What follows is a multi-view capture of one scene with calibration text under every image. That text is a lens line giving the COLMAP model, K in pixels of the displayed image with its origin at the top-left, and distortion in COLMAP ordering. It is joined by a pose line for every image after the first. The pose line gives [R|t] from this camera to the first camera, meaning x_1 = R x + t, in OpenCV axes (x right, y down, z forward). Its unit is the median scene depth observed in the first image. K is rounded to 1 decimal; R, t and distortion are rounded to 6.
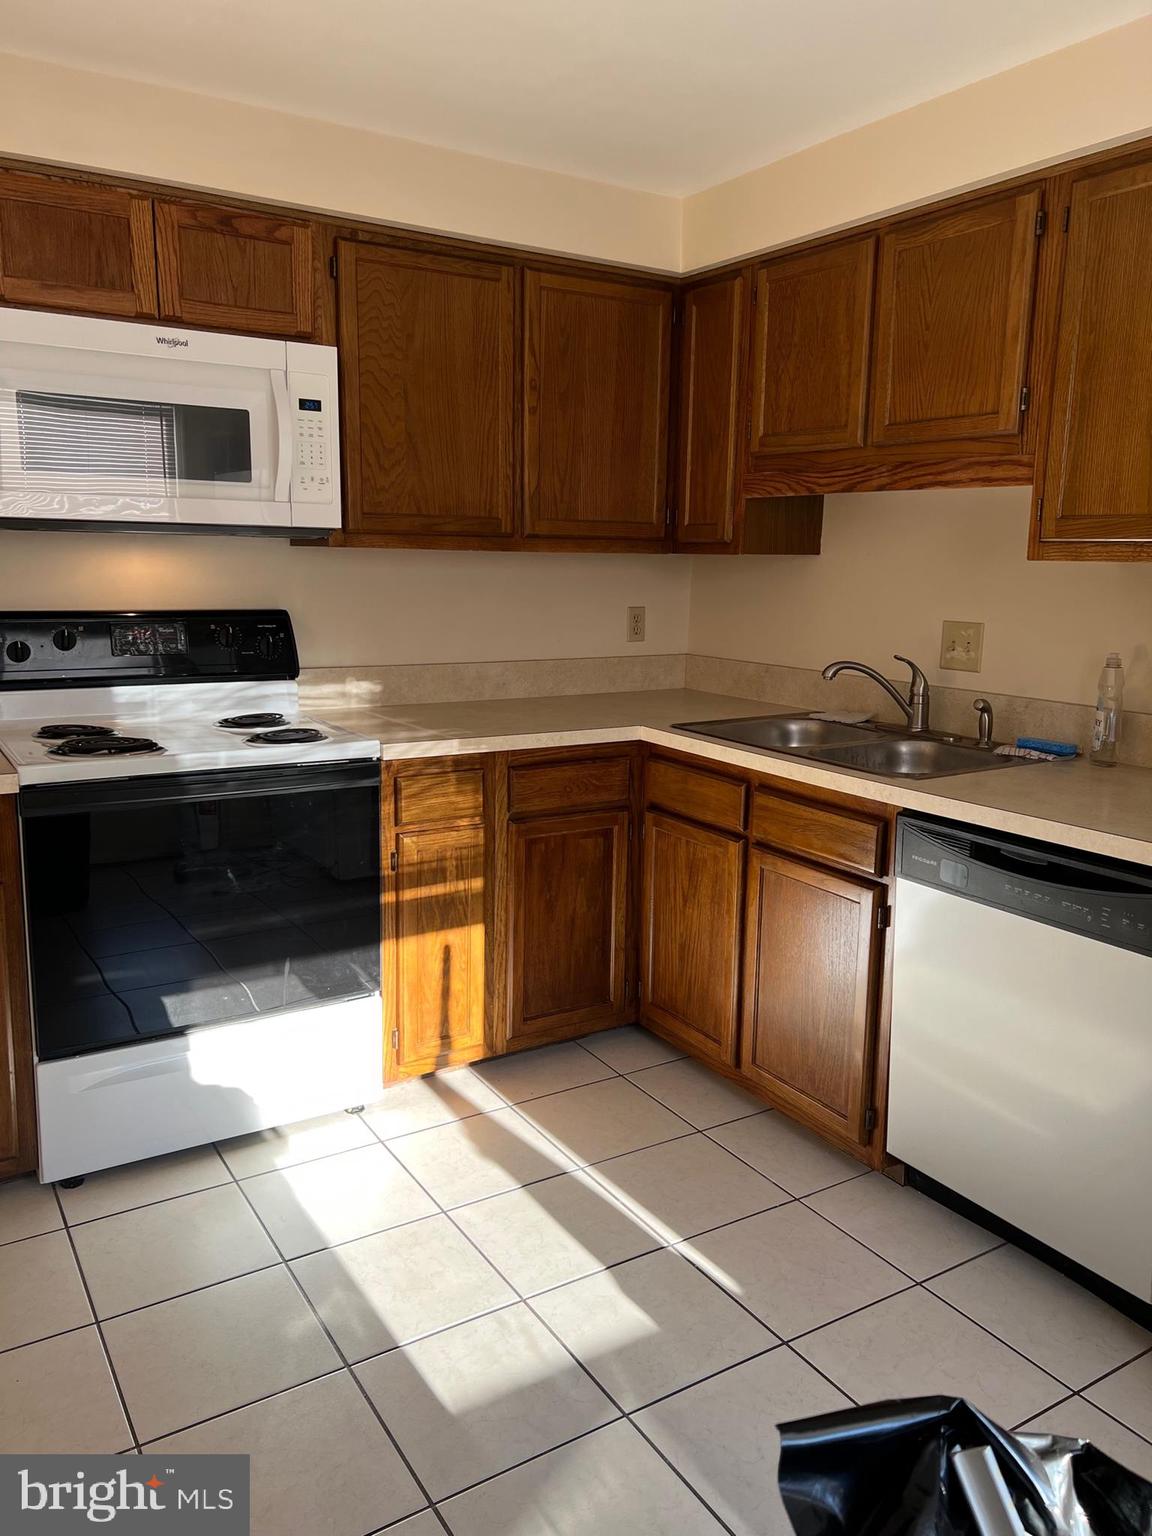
lens RADIAL K [[1132.9, 0, 576.0], [0, 1132.9, 768.0], [0, 0, 1]] dist [0.002952, -0.000872]
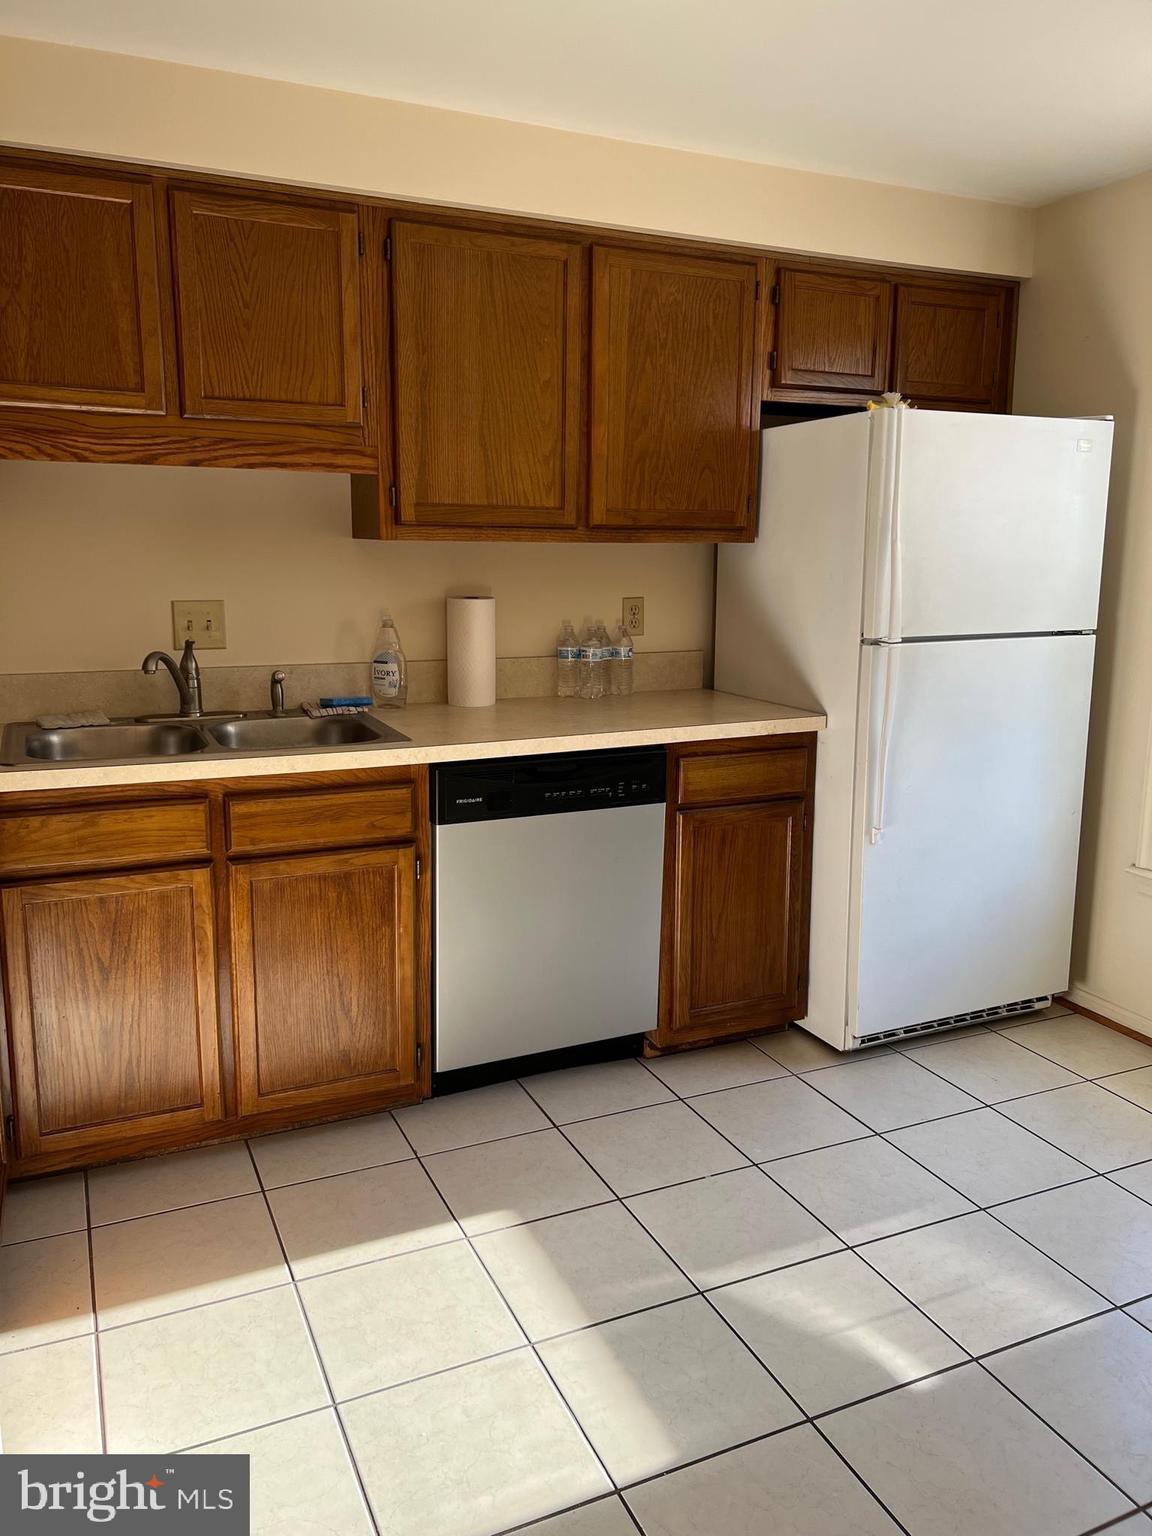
lens RADIAL K [[1165.6, 0, 576.0], [0, 1165.6, 768.0], [0, 0, 1]] dist [-0.000128, 0.000596]
pose [[0.130515, -0.203866, 0.970260, -0.701675], [0.175846, 0.967875, 0.179711, -0.124266], [-0.975728, 0.147161, 0.162171, 0.590072]]
